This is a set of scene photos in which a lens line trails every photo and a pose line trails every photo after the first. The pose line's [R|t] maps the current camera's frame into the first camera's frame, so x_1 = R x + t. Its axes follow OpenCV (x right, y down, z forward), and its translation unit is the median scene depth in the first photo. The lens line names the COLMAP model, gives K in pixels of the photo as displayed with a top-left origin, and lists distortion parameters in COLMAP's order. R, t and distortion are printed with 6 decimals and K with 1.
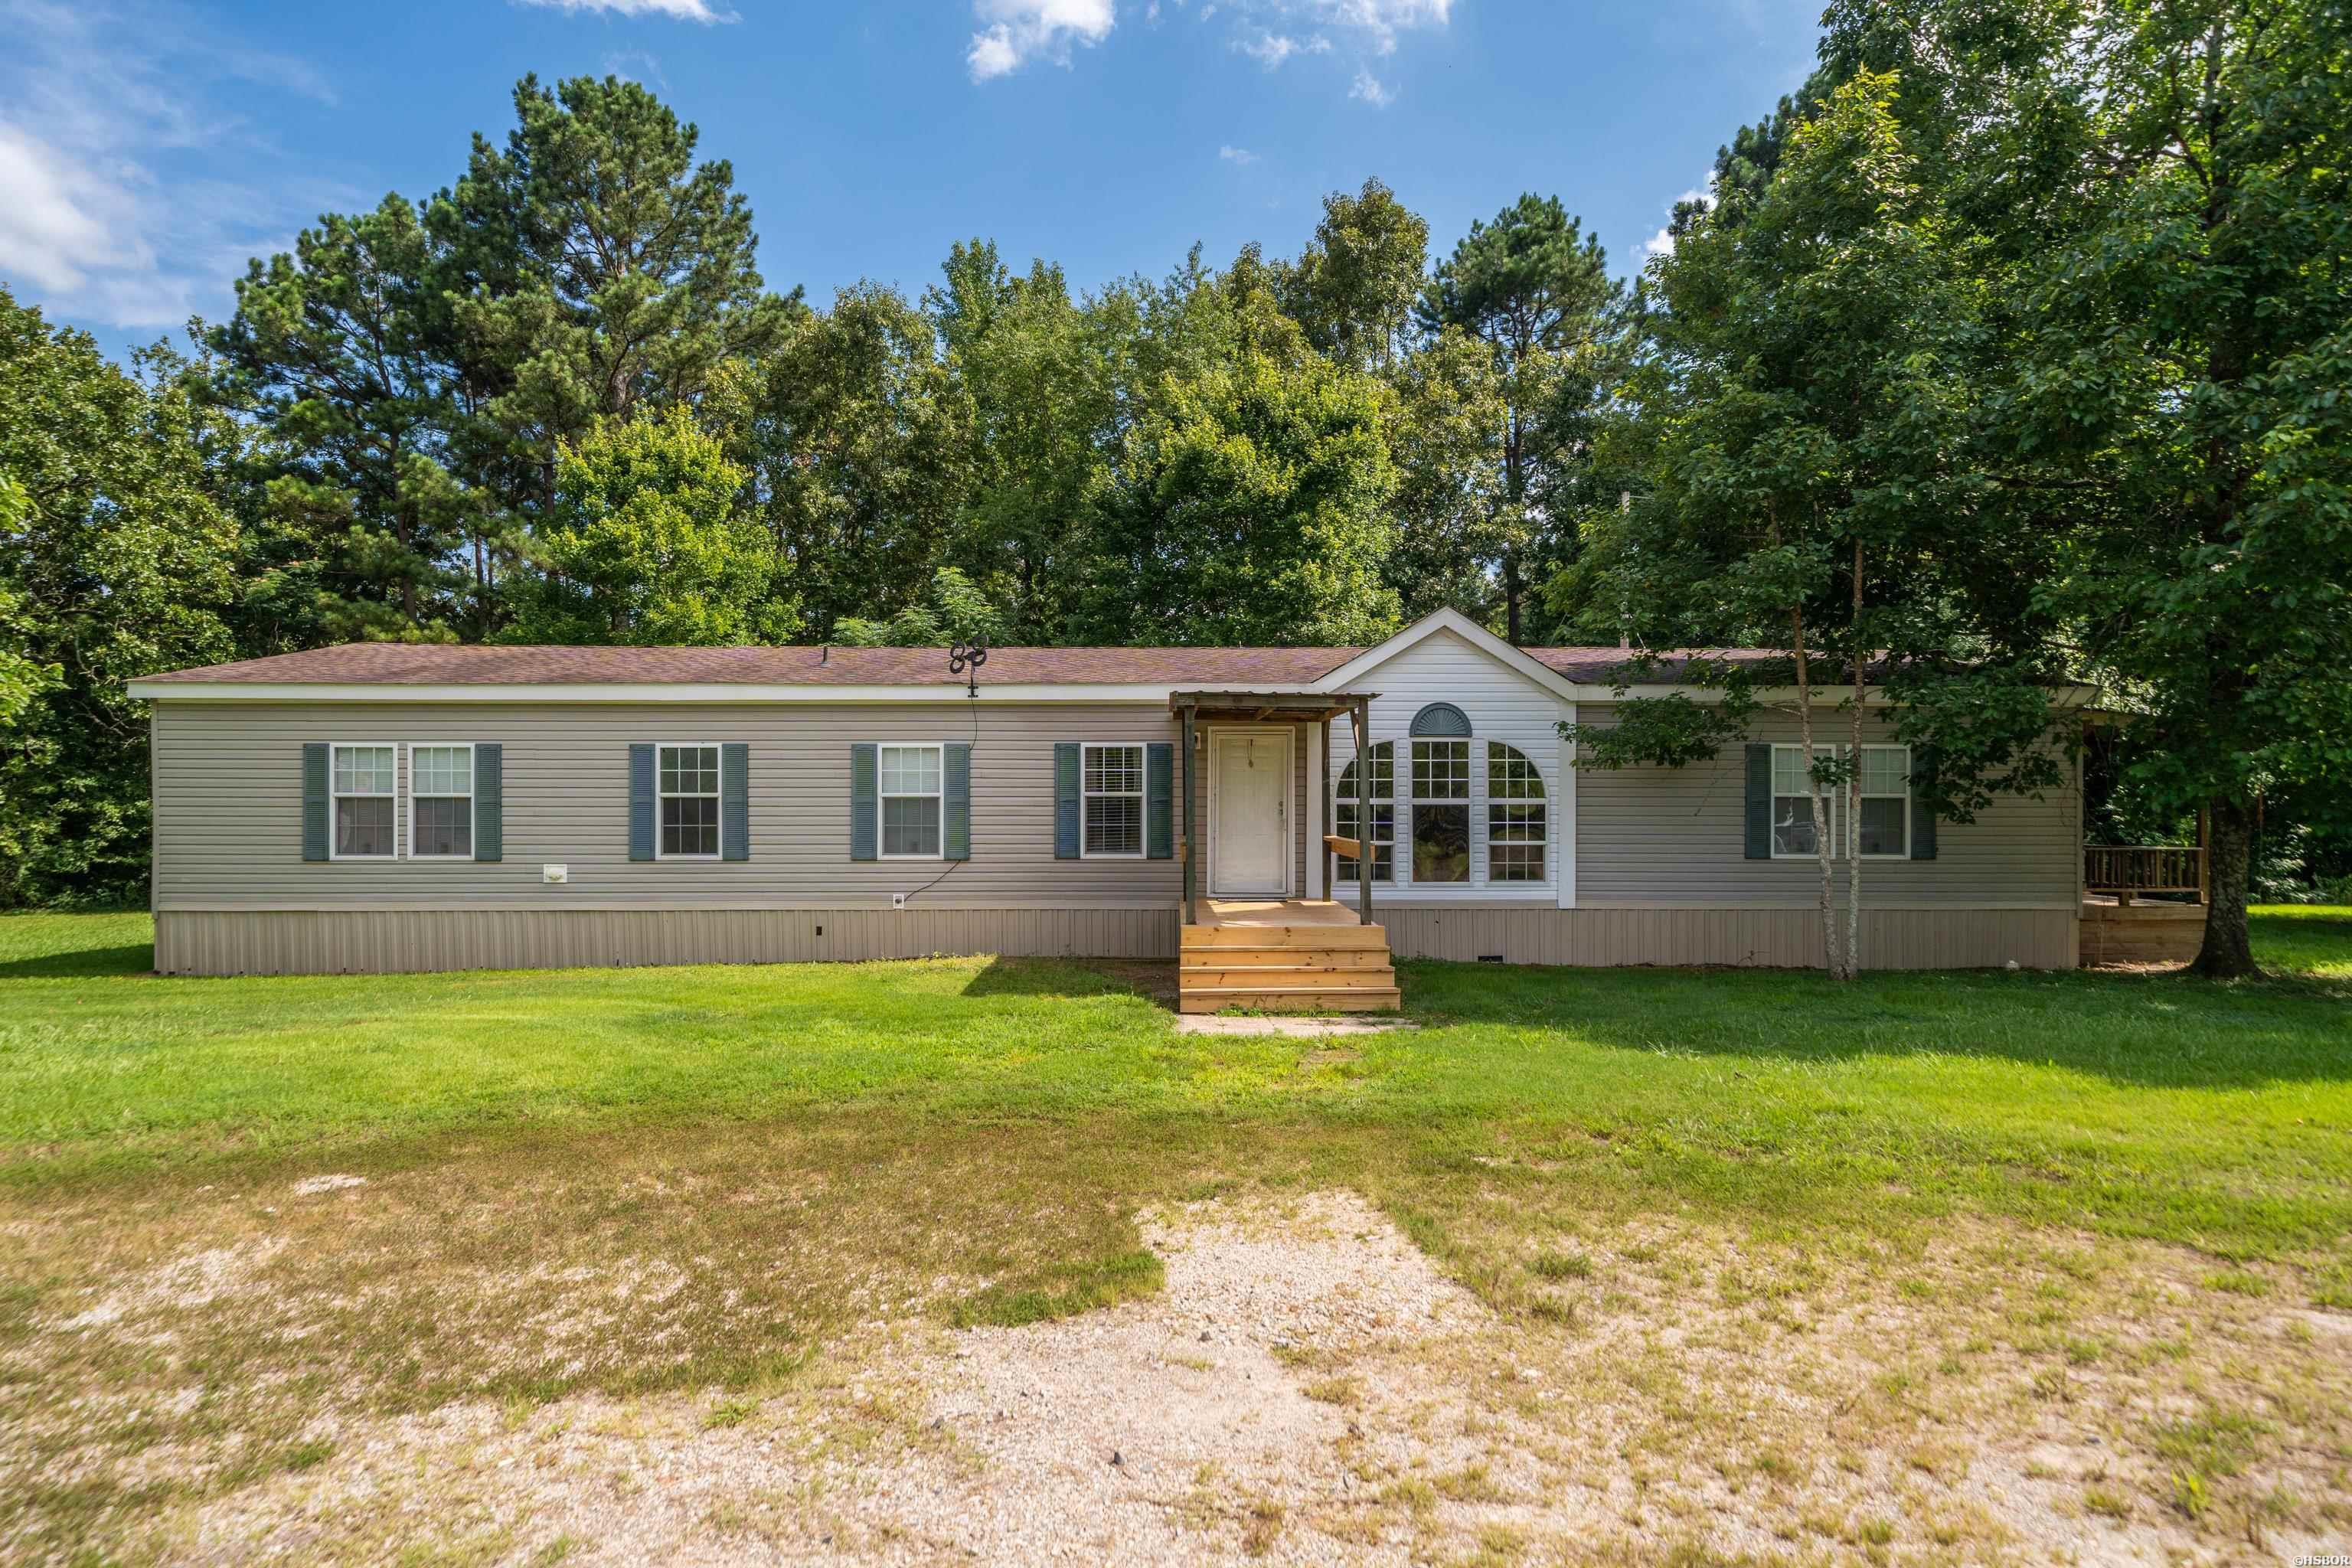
lens RADIAL K [[1240.4, 0, 1180.6], [0, 1240.4, 852.6], [0, 0, 1]] dist [-0.004867, -0.000440]
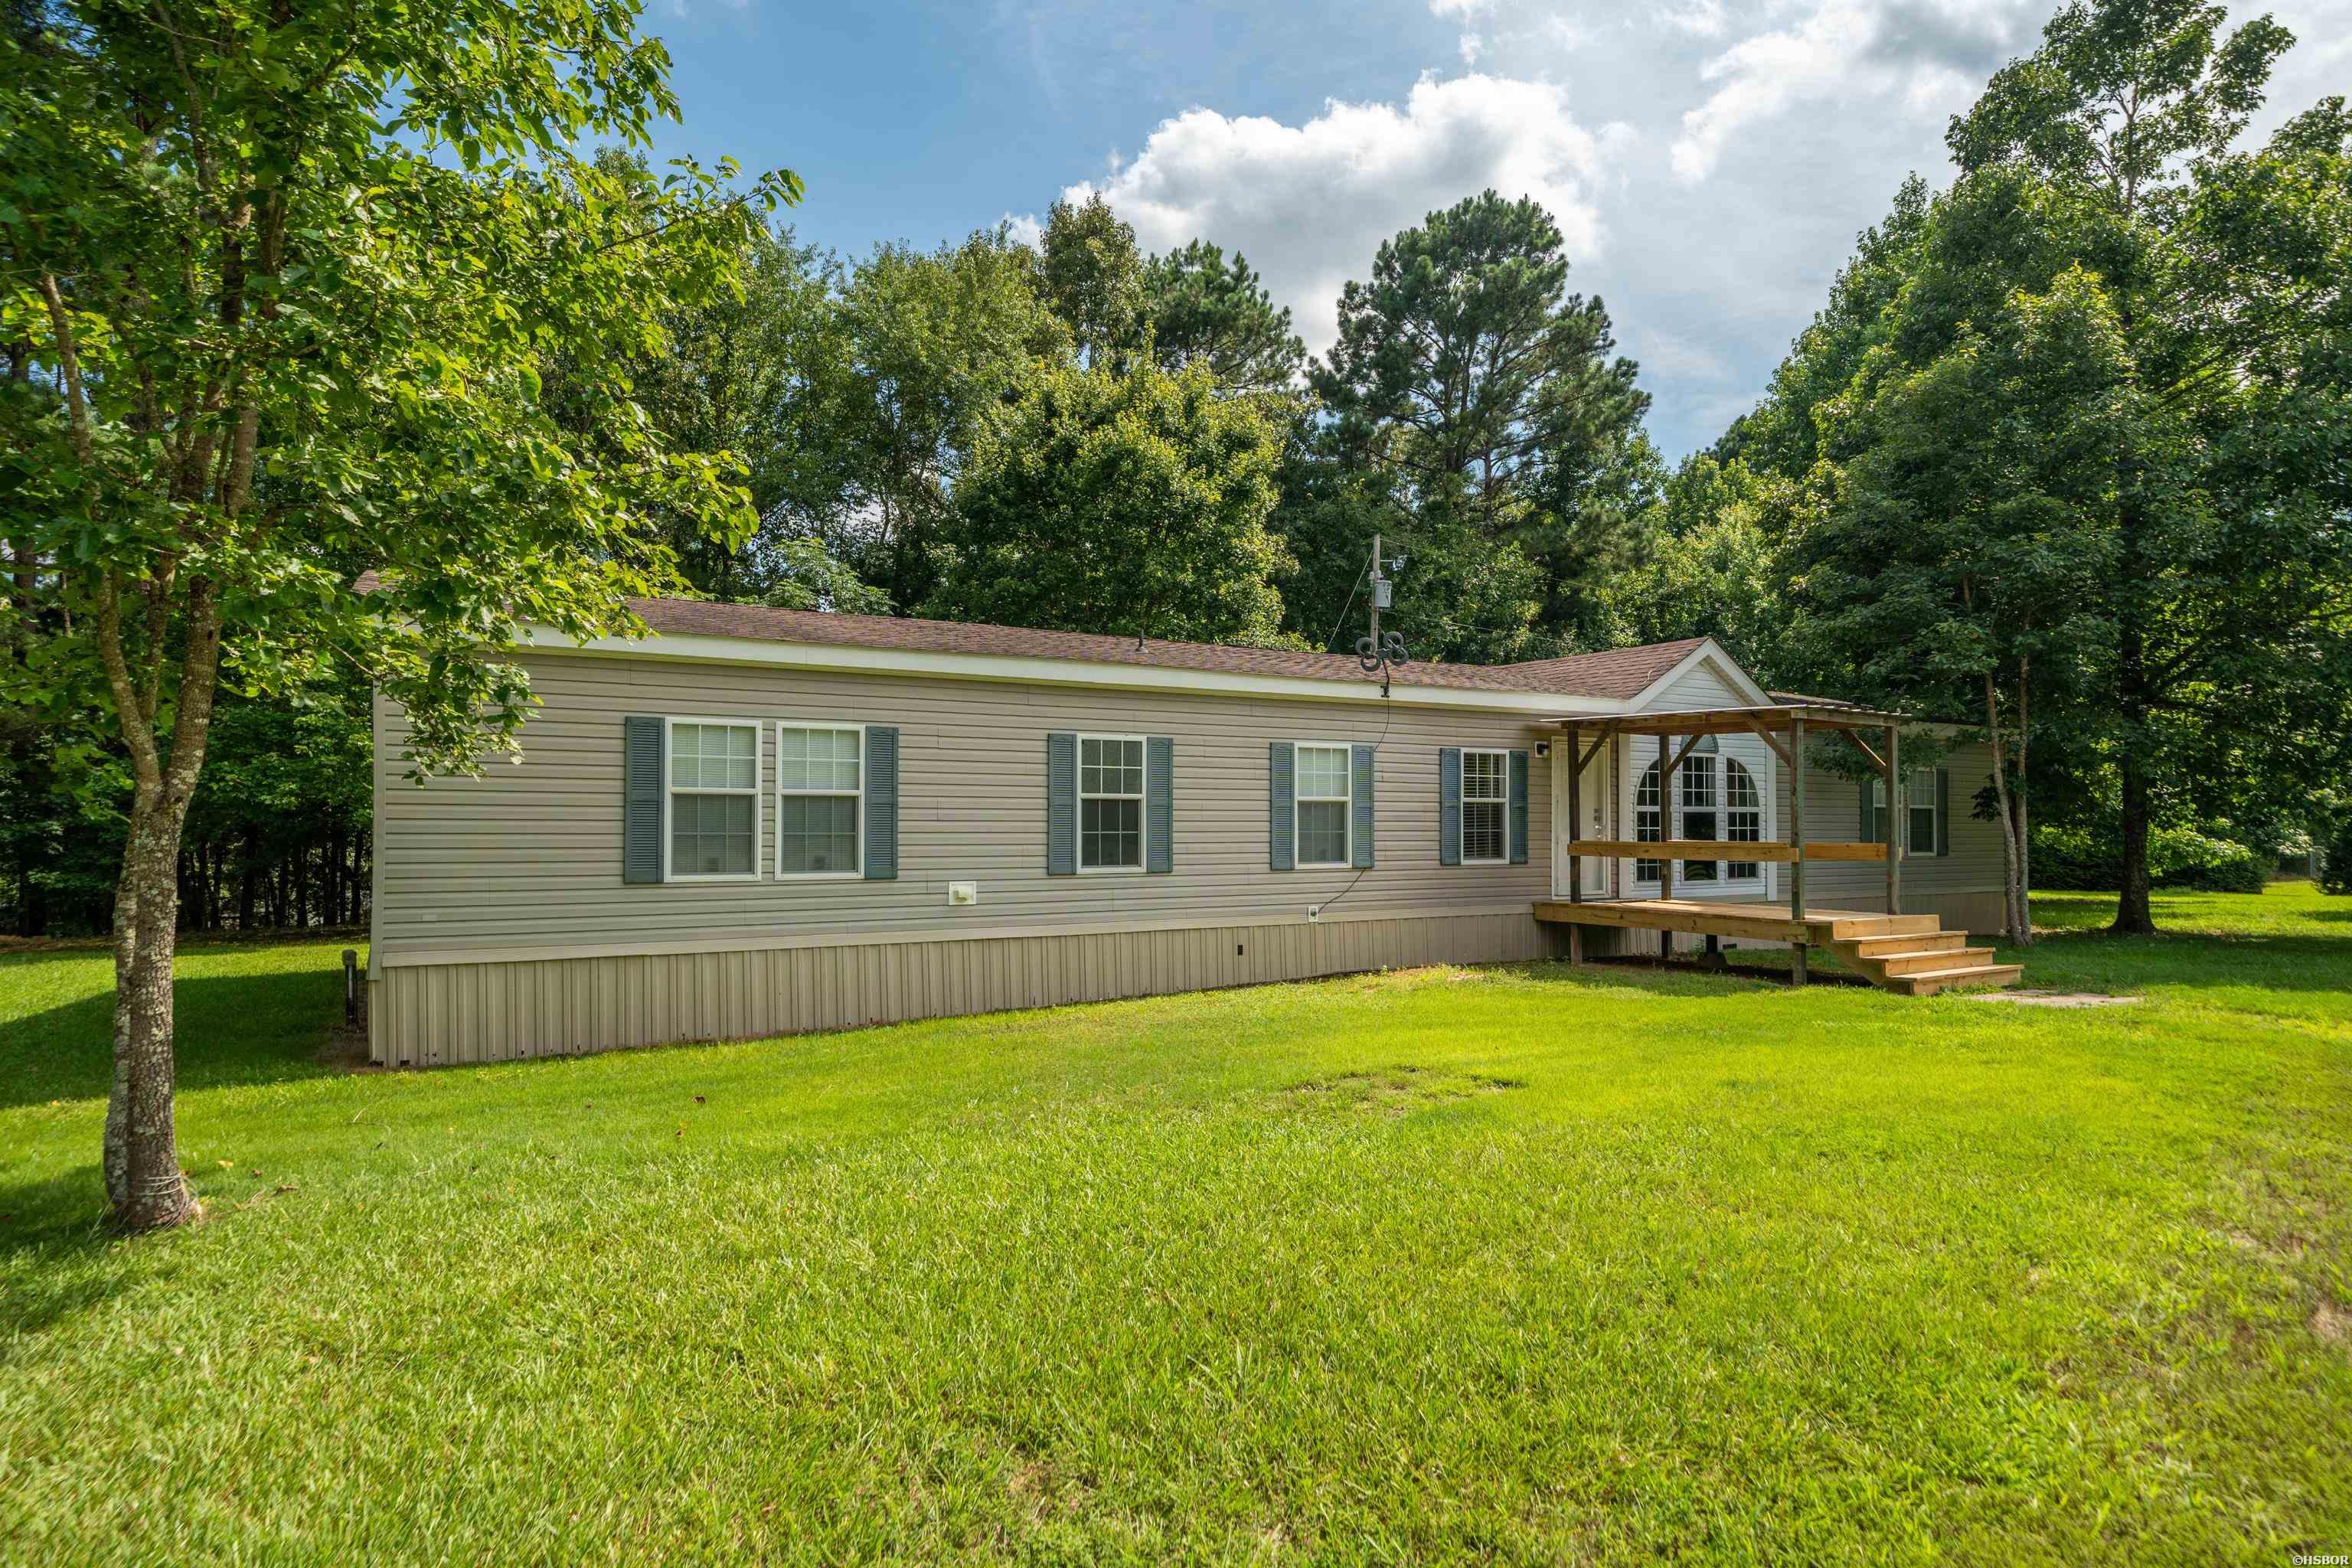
lens RADIAL K [[1240.4, 0, 1175.2], [0, 1240.4, 792.6], [0, 0, 1]] dist [-0.004867, -0.000440]
pose [[0.880114, 0.012739, 0.474591, -0.758454], [0.013633, 0.998550, -0.052085, -0.004187], [-0.474566, 0.052311, 0.878664, 0.235729]]
